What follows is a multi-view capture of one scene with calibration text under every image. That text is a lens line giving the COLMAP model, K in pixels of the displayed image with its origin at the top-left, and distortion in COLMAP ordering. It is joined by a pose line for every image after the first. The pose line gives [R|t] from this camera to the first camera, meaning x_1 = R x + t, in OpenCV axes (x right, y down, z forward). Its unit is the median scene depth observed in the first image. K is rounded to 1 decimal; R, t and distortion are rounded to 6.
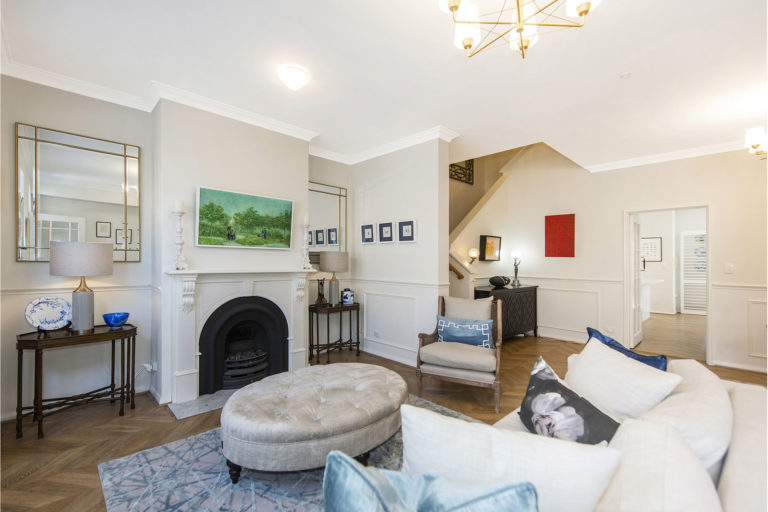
lens RADIAL K [[345.3, 0, 384.0], [0, 345.3, 256.0], [0, 0, 1]] dist [-0.002384, -0.000468]
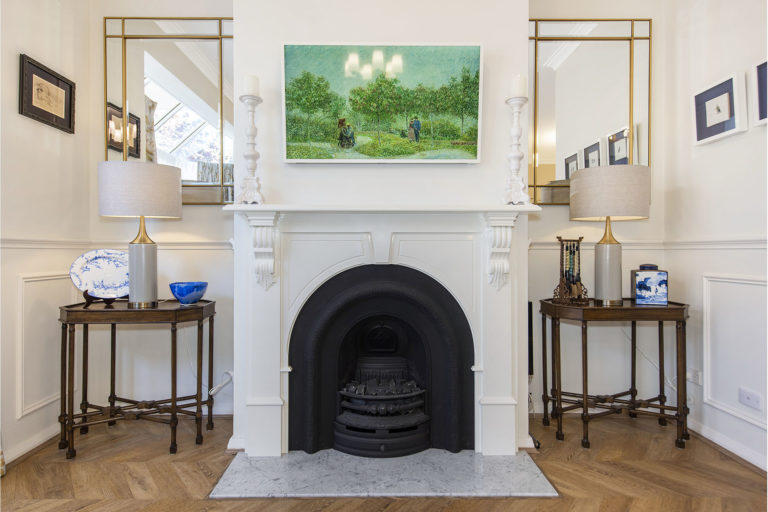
lens RADIAL K [[428.6, 0, 384.0], [0, 428.6, 256.0], [0, 0, 1]] dist [0.015690, 0.000060]
pose [[0.734840, -0.000321, -0.678241, 0.006134], [0.012502, 0.999836, 0.013072, 0.094019], [0.678126, -0.018085, 0.734723, 0.551475]]
